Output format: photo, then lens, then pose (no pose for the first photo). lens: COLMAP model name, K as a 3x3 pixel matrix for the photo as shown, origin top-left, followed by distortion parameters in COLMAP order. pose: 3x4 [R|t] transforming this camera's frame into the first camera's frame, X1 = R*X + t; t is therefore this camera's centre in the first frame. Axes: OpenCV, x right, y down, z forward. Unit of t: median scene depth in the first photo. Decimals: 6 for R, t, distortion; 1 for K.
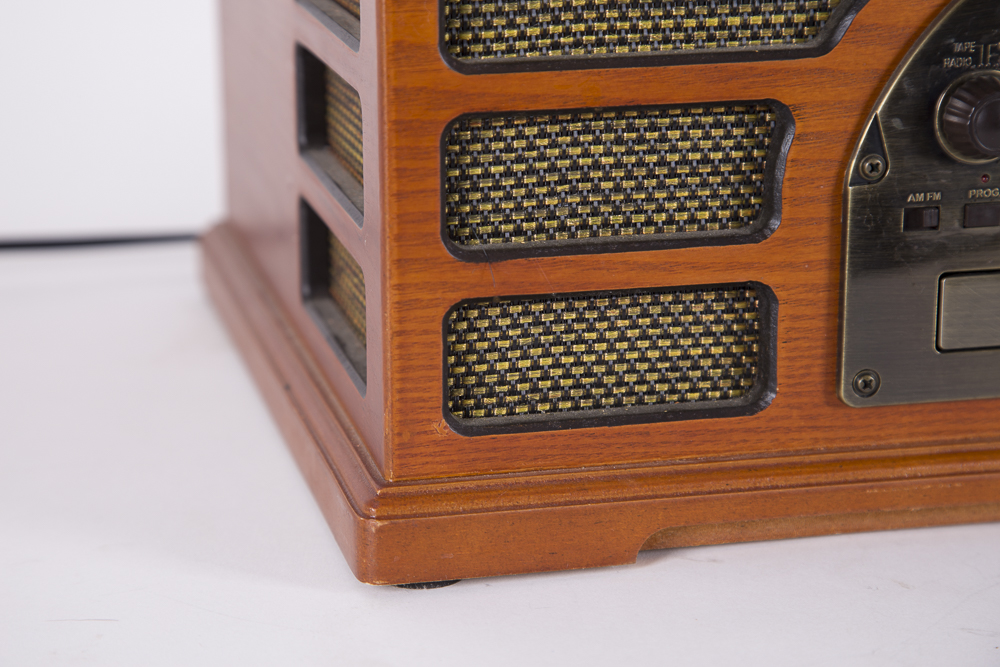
lens RADIAL K [[2563.4, 0, 500.0], [0, 2563.4, 333.5], [0, 0, 1]] dist [0.351192, 0.239818]
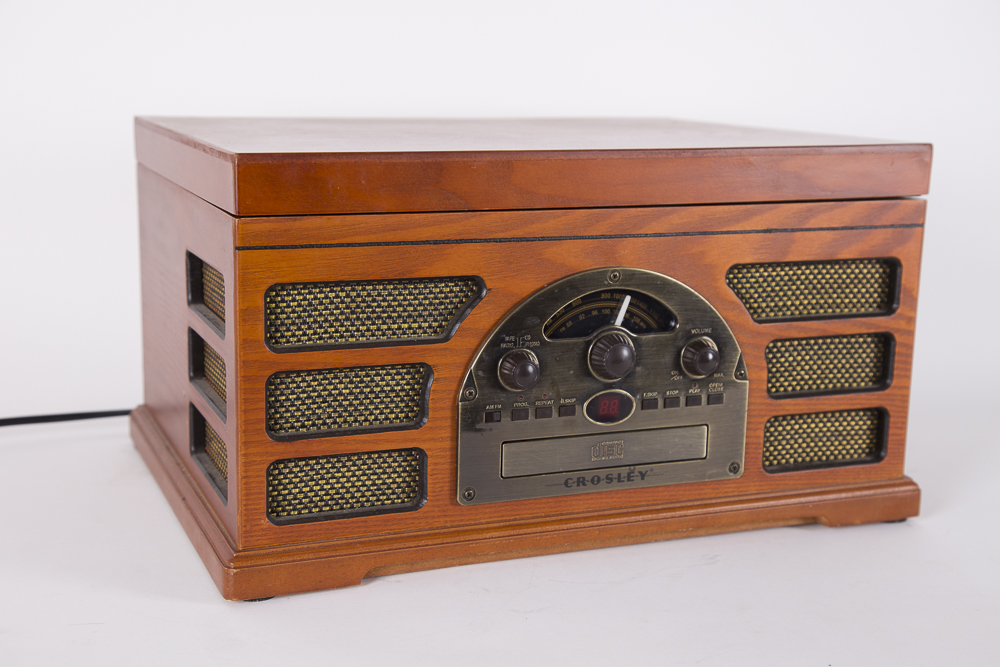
lens RADIAL K [[1466.6, 0, 500.0], [0, 1466.6, 333.5], [0, 0, 1]] dist [0.136804, 0.009183]
pose [[0.988893, -0.006159, 0.148499, -0.011465], [0.015373, 0.998021, -0.060977, -0.038869], [-0.147830, 0.062583, 0.987031, -0.204405]]
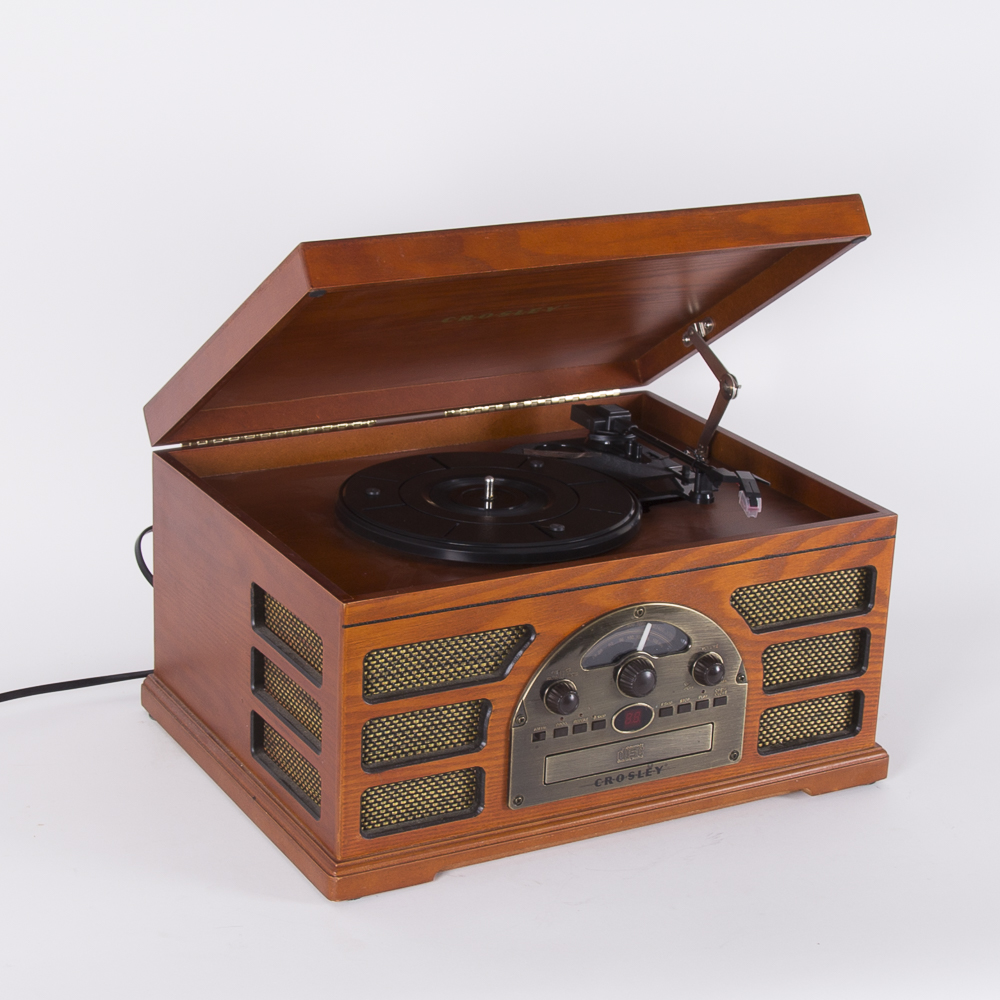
lens RADIAL K [[2446.1, 0, 500.0], [0, 2446.1, 500.0], [0, 0, 1]] dist [-0.073712, -0.174808]
pose [[0.965266, -0.048071, 0.256808, -0.473545], [0.029258, 0.996634, 0.076585, -0.456902], [-0.259626, -0.066411, 0.963423, -1.265238]]
